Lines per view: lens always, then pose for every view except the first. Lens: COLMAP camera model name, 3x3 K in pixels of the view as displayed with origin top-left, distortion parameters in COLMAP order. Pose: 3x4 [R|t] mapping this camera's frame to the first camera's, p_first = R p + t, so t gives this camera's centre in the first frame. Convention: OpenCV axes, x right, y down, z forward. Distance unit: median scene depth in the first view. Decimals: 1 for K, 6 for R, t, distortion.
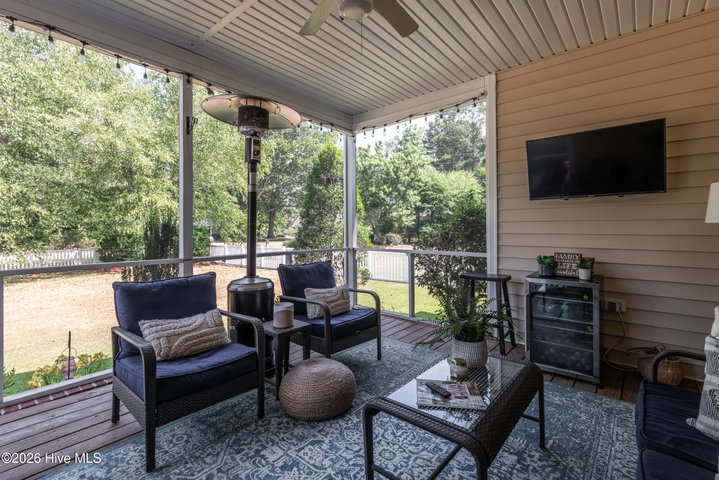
lens RADIAL K [[326.9, 0, 361.4], [0, 326.9, 233.2], [0, 0, 1]] dist [0.015506, -0.008842]
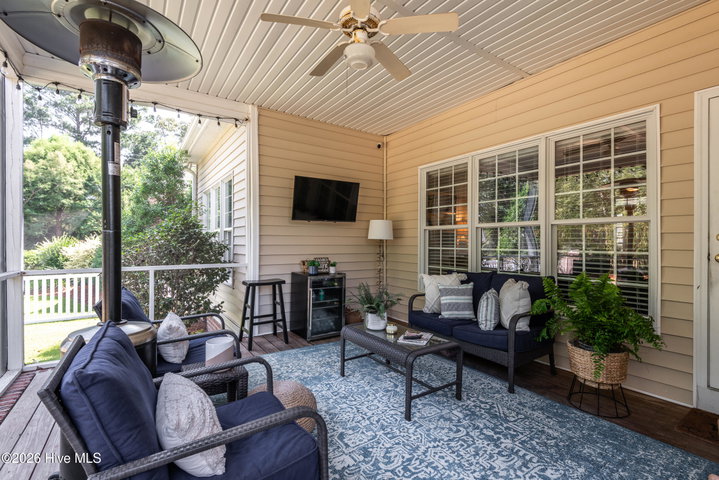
lens RADIAL K [[326.9, 0, 360.2], [0, 326.9, 242.5], [0, 0, 1]] dist [0.015506, -0.008842]
pose [[0.279580, 0.001804, 0.960121, -0.908656], [0.001938, 0.999995, -0.002444, -0.005190], [-0.960120, 0.002544, 0.279575, 0.488778]]
